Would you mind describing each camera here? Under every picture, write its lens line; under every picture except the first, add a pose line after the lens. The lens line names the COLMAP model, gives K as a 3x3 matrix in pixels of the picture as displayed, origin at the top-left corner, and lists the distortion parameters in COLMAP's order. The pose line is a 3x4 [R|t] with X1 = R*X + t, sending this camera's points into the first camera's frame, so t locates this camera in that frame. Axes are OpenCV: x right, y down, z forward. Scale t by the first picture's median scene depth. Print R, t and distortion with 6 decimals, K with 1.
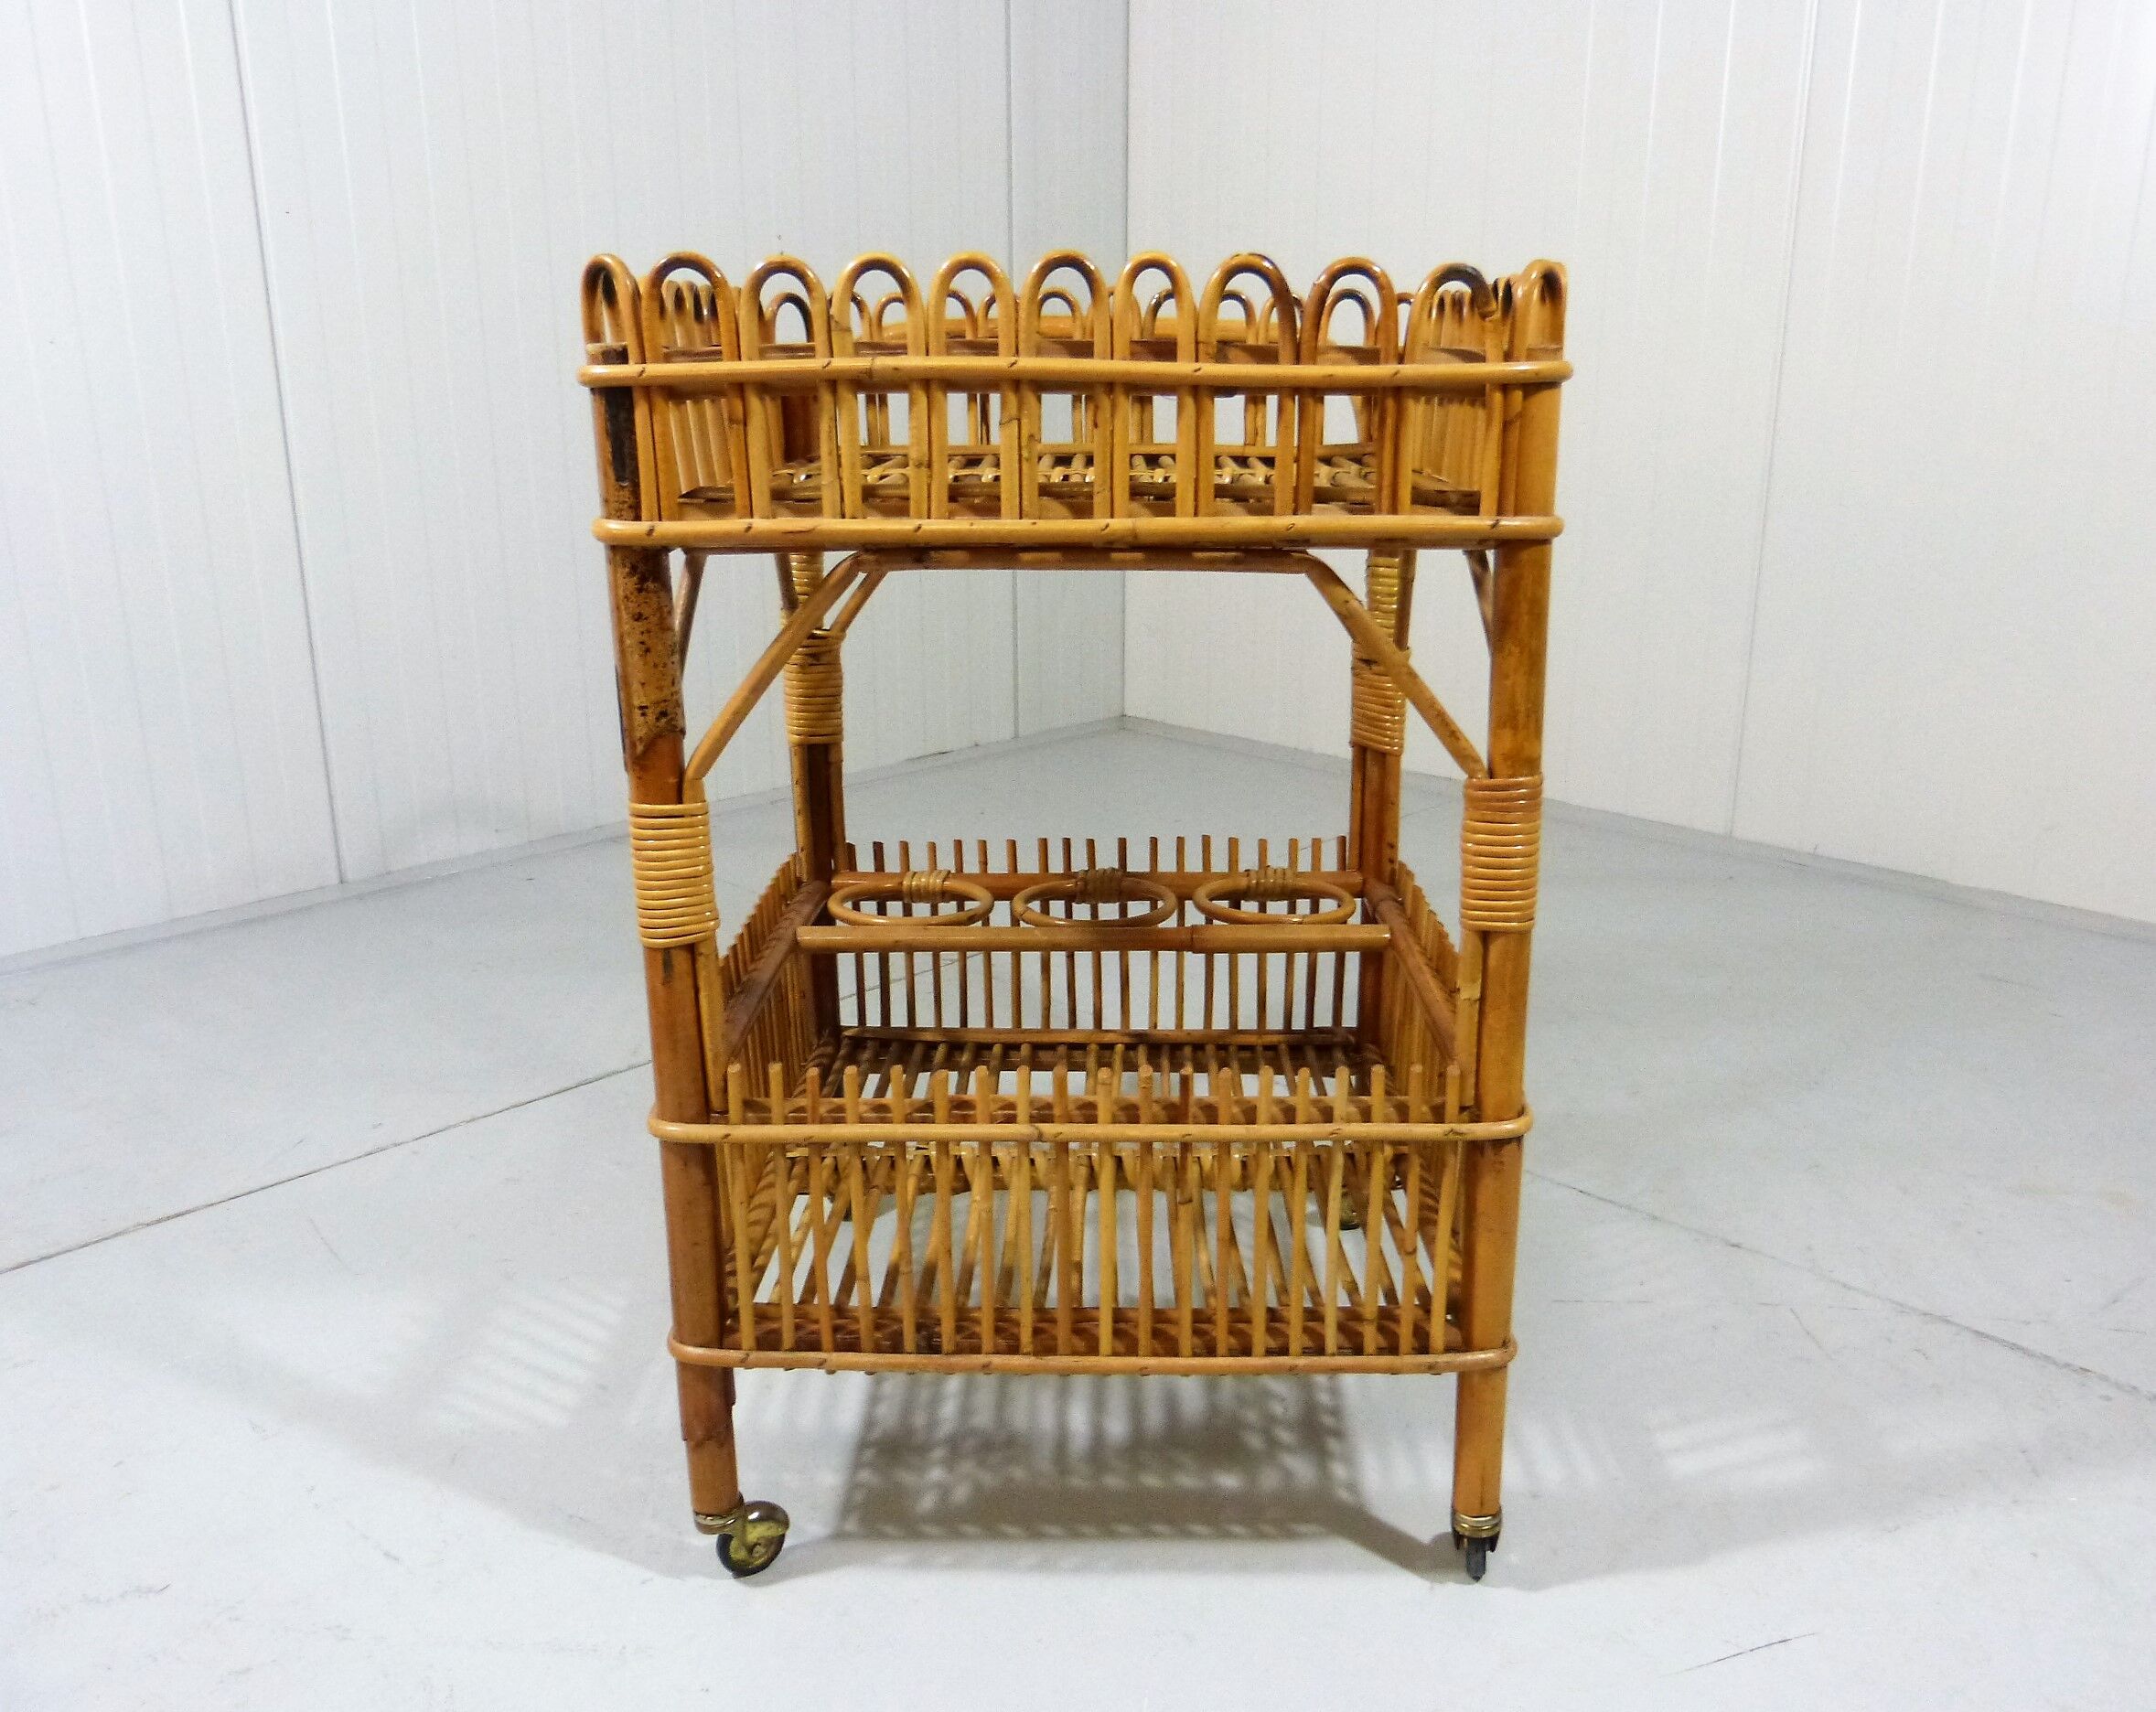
lens RADIAL K [[1741.5, 0, 1150.4], [0, 1741.5, 857.7], [0, 0, 1]] dist [-0.047210, 0.040913]
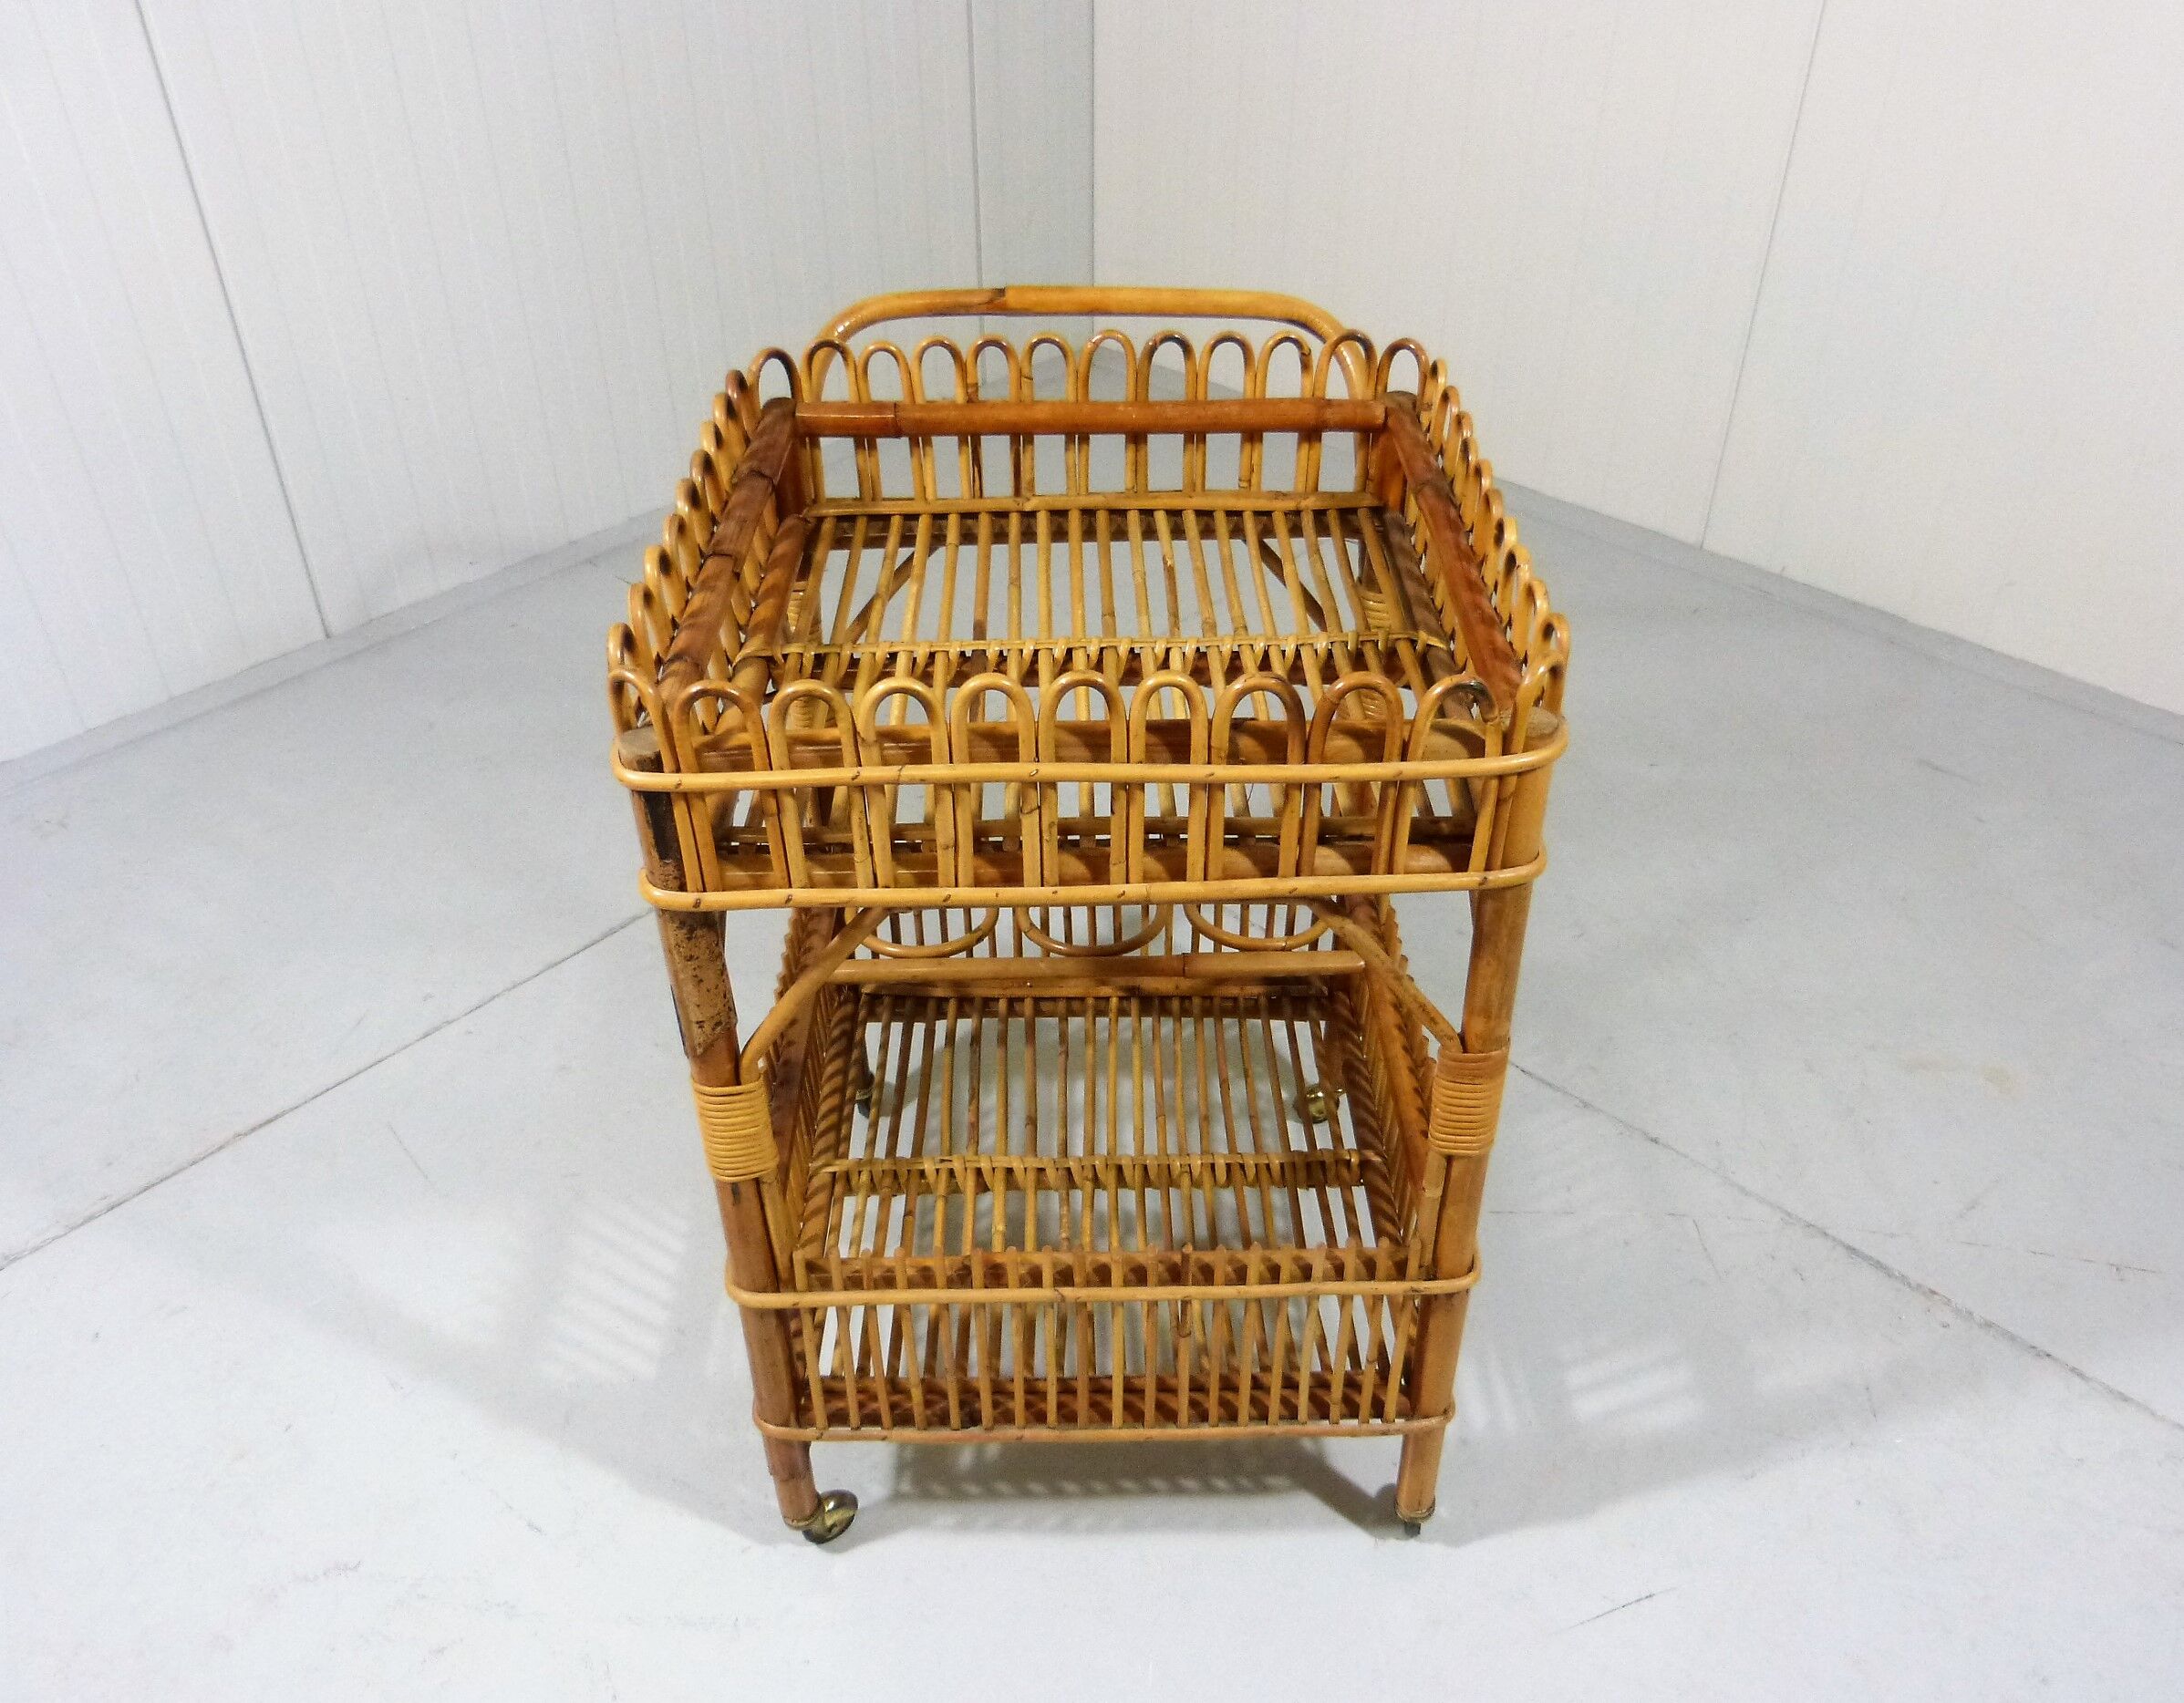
lens RADIAL K [[1735.6, 0, 1143.0], [0, 1735.6, 859.4], [0, 0, 1]] dist [-0.031411, 0.010693]
pose [[0.999784, -0.006380, 0.019795, -0.027387], [-0.000813, 0.939068, 0.343729, -0.470001], [-0.020782, -0.343671, 0.938860, -0.001047]]
